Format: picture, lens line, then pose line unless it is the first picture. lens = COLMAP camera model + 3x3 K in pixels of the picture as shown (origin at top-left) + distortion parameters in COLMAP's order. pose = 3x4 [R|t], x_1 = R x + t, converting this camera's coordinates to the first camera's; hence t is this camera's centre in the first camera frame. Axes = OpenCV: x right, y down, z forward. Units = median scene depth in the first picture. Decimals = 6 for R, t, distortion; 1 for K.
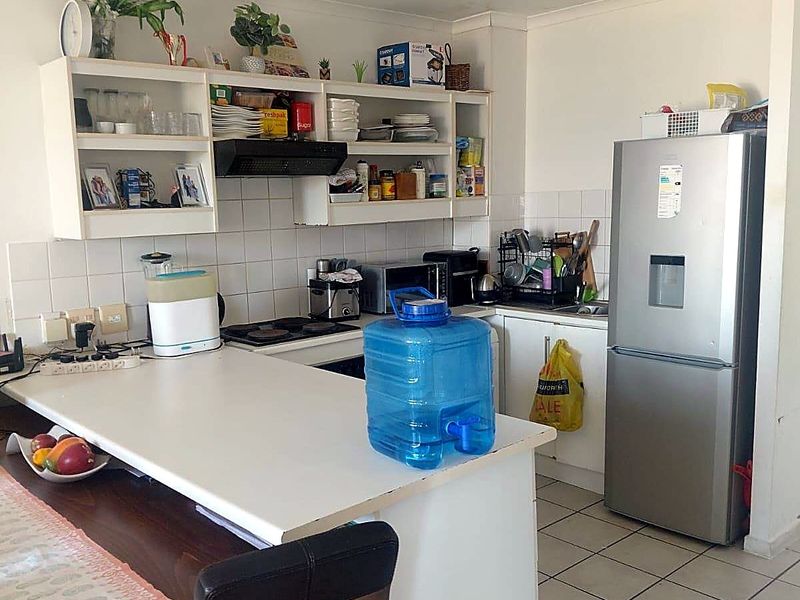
lens RADIAL K [[787.4, 0, 399.2], [0, 787.4, 343.2], [0, 0, 1]] dist [0.059331, -0.003362]
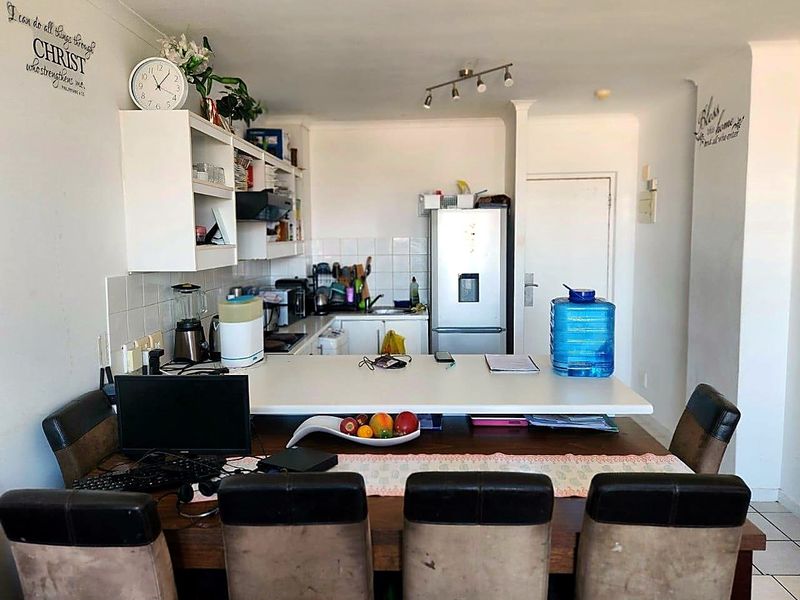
lens RADIAL K [[589.2, 0, 410.2], [0, 589.2, 311.6], [0, 0, 1]] dist [0.095697, -0.180564]
pose [[0.685652, -0.074799, 0.724076, -0.660723], [0.130701, 0.991191, -0.021372, -0.012631], [-0.716100, 0.109292, 0.689389, 0.170225]]
